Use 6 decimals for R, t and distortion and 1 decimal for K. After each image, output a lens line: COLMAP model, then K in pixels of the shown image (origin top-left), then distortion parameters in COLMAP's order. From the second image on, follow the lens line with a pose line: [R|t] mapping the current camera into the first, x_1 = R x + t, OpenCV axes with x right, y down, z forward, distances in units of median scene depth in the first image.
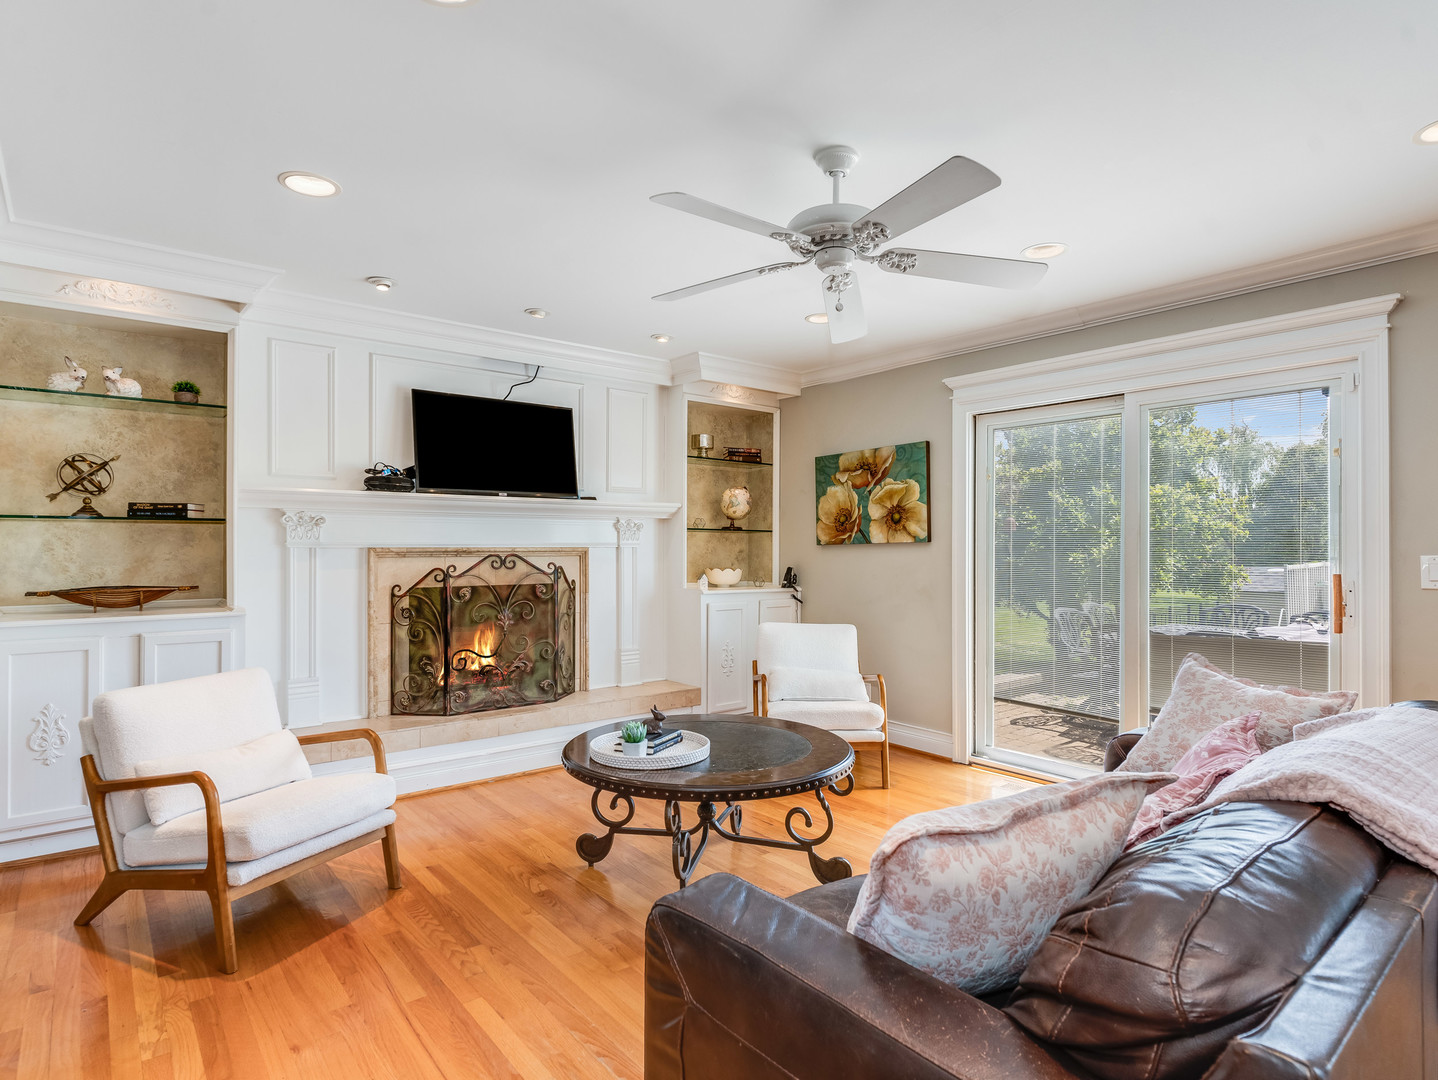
lens RADIAL K [[776.2, 0, 713.2], [0, 776.2, 547.3], [0, 0, 1]] dist [-0.002504, 0.001377]
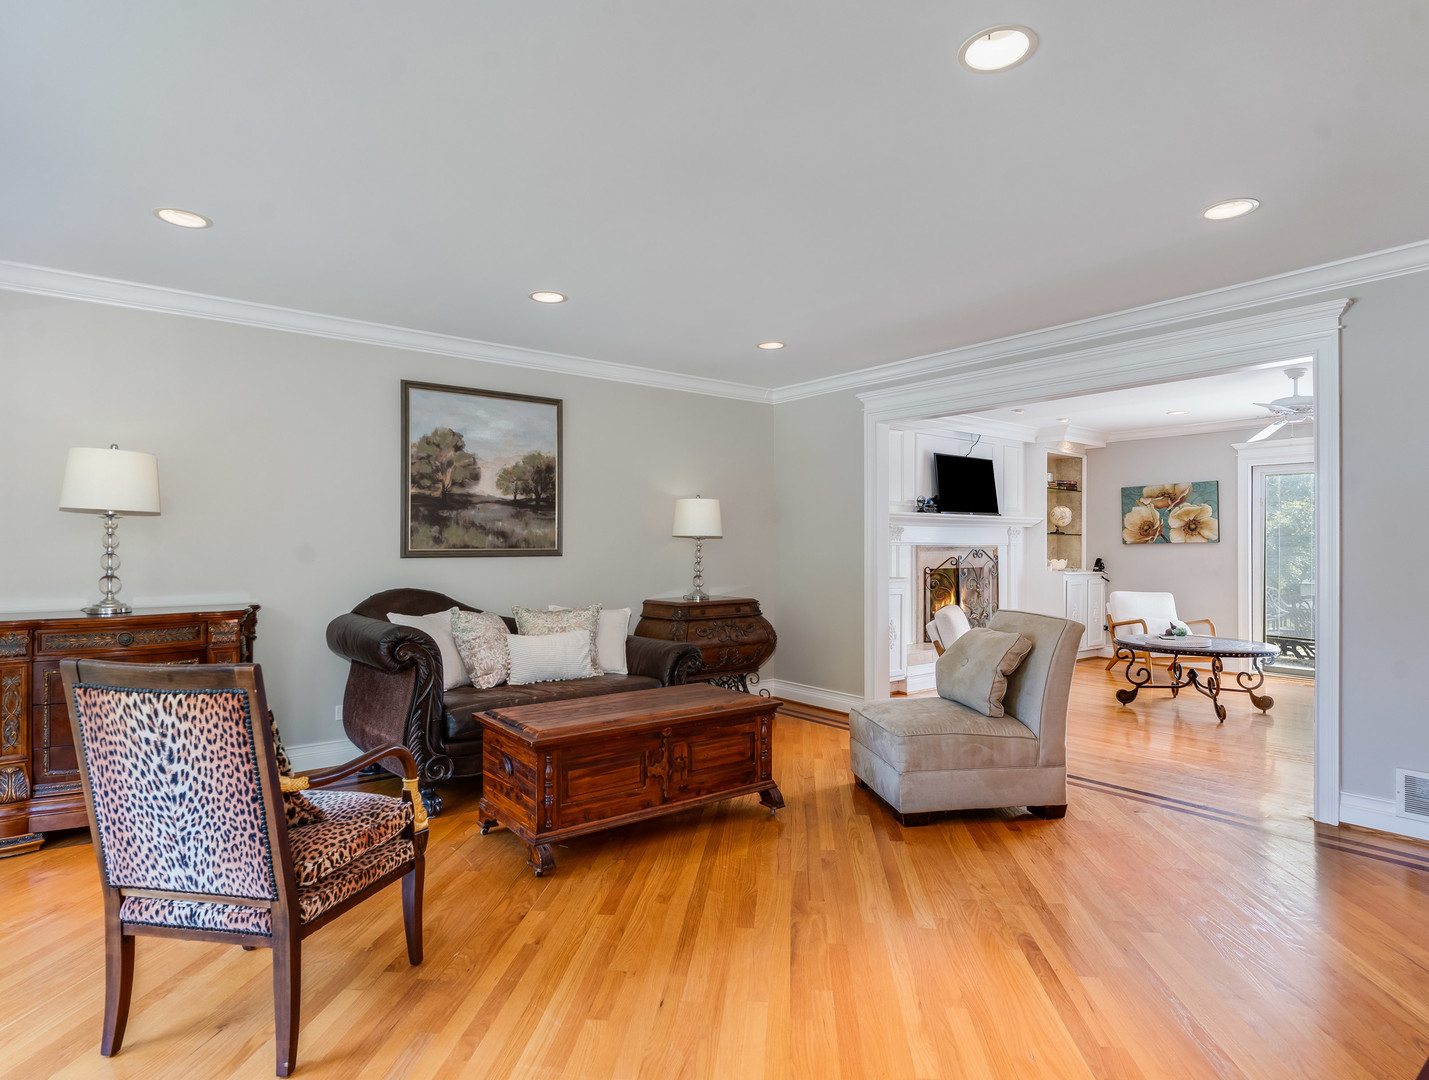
lens RADIAL K [[772.4, 0, 715.7], [0, 772.4, 539.7], [0, 0, 1]] dist [0.002678, -0.000684]
pose [[0.999992, 0.001179, -0.003903, -0.791782], [-0.001209, 0.999969, -0.007842, 0.002184], [0.003894, 0.007847, 0.999962, -0.652443]]
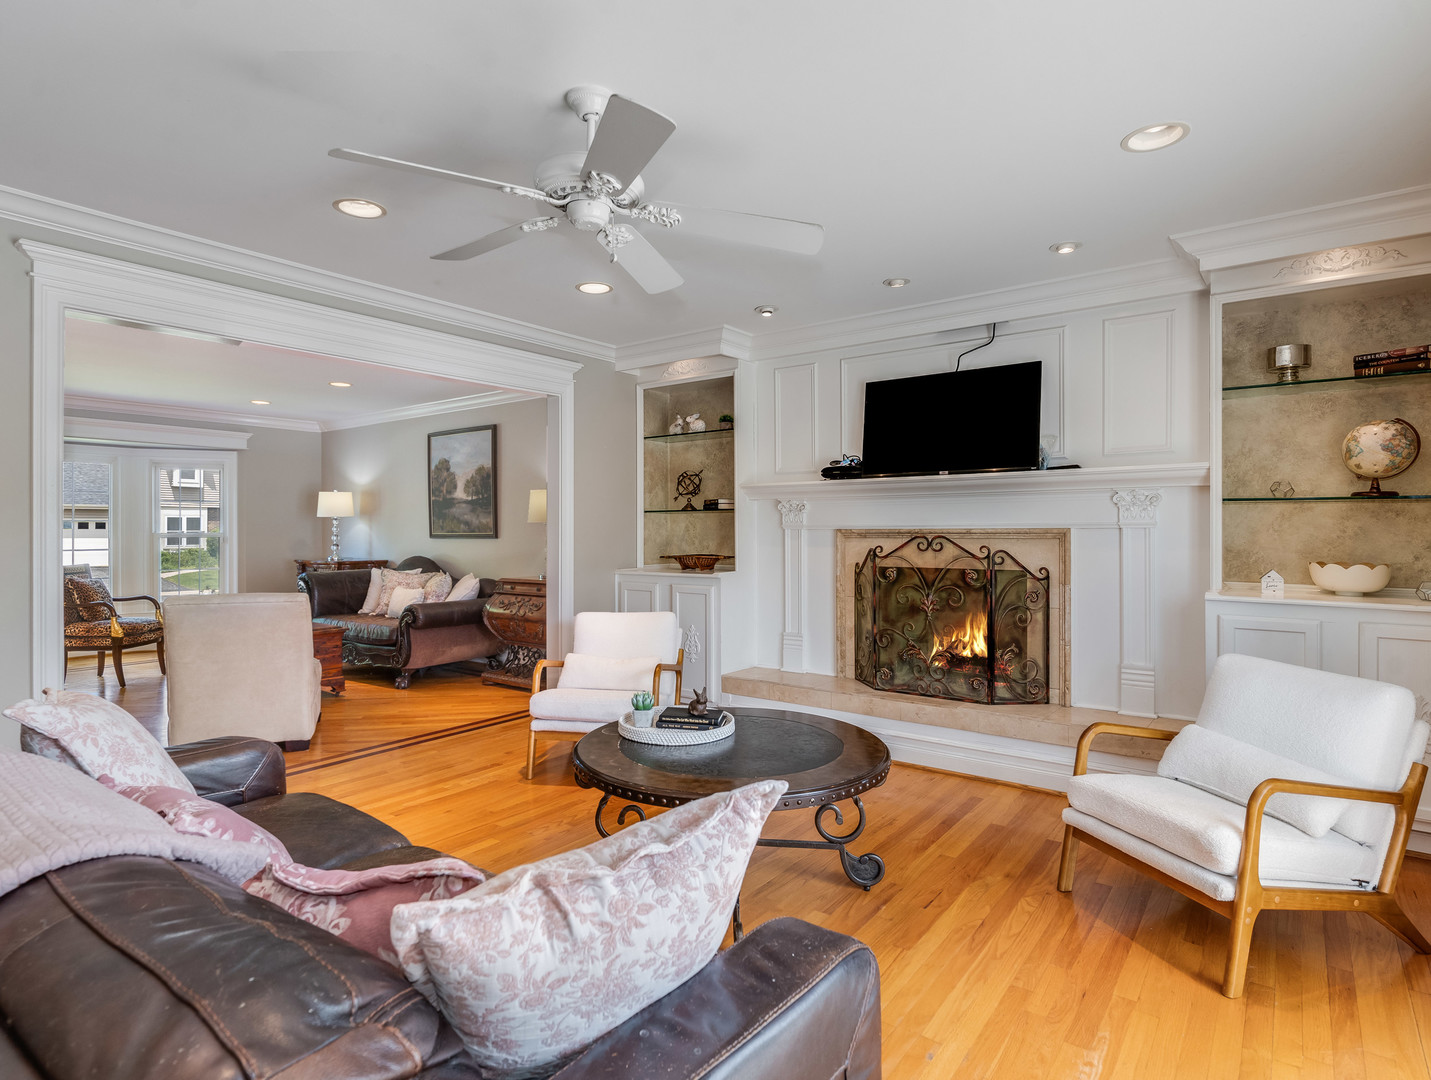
lens RADIAL K [[773.5, 0, 712.0], [0, 773.5, 531.6], [0, 0, 1]] dist [0.002678, -0.000684]
pose [[0.255975, 0.002155, -0.966681, 0.552404], [0.002296, 0.999993, 0.002837, 0.000226], [0.966681, -0.002946, 0.255968, 0.469562]]
